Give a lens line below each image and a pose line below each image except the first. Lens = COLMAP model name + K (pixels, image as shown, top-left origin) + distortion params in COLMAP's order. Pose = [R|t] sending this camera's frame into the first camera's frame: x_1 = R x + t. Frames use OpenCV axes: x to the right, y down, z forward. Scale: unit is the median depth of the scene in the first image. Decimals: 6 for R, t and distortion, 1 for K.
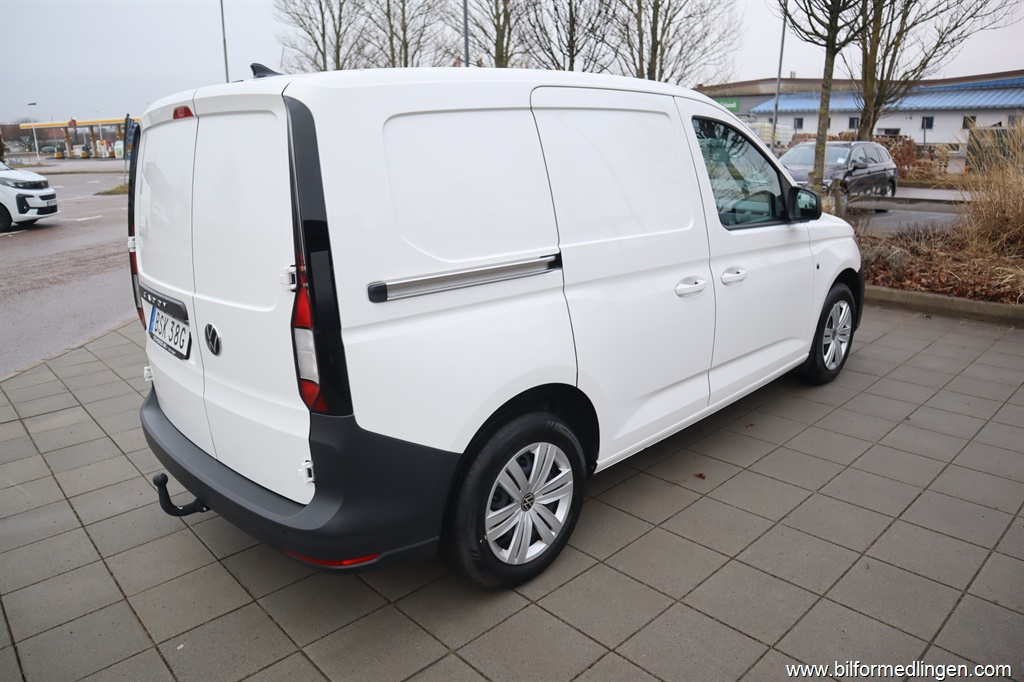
lens RADIAL K [[701.9, 0, 512.0], [0, 701.9, 341.0], [0, 0, 1]] dist [-0.116783, 0.069814]
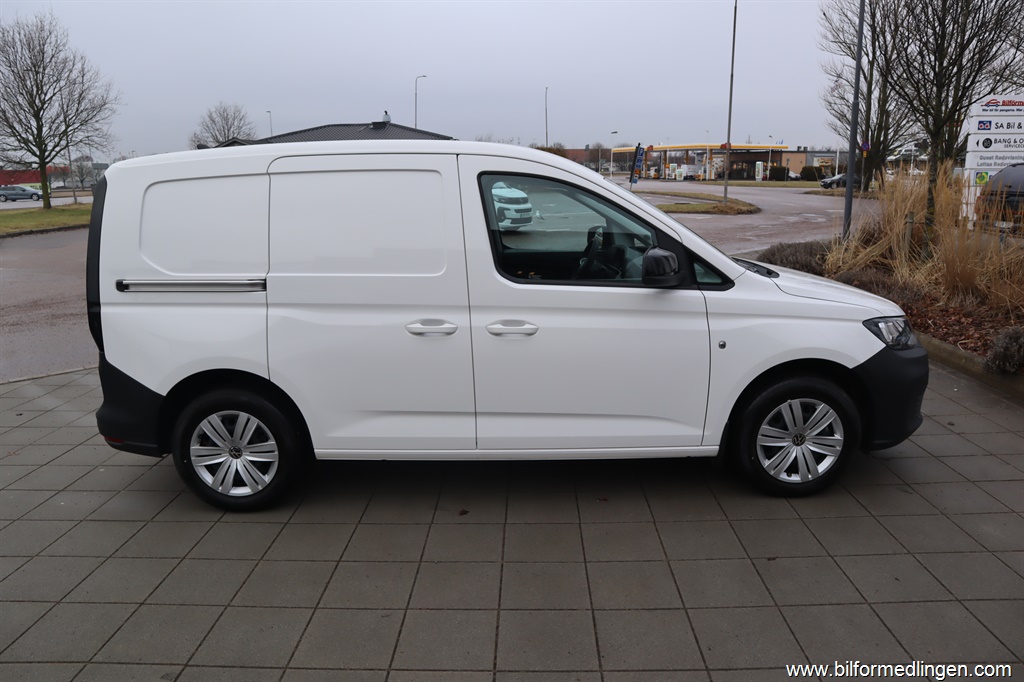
lens RADIAL K [[701.9, 0, 512.0], [0, 701.9, 341.0], [0, 0, 1]] dist [-0.116783, 0.069814]
pose [[0.719749, 0.171704, -0.672666, 0.224463], [-0.196773, 0.979652, 0.039520, -0.026011], [0.665764, 0.103918, 0.738891, 0.056163]]
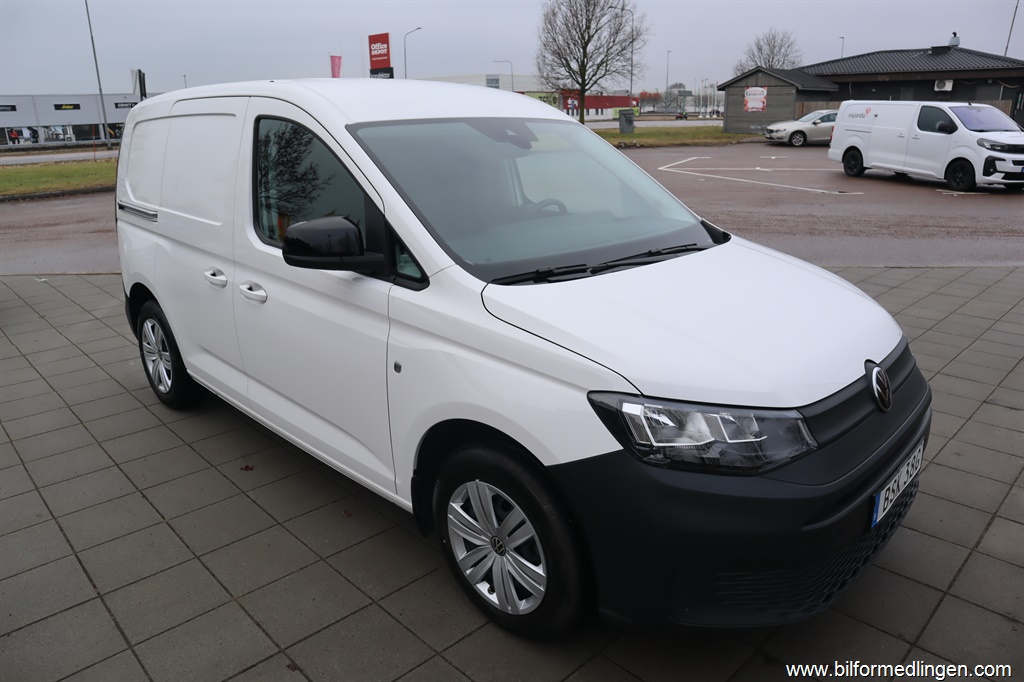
lens RADIAL K [[701.9, 0, 512.0], [0, 701.9, 341.0], [0, 0, 1]] dist [-0.116783, 0.069814]
pose [[0.033912, 0.331797, -0.942741, 0.268760], [-0.268508, 0.911628, 0.311188, -0.089464], [0.962680, 0.242580, 0.120006, 0.268982]]
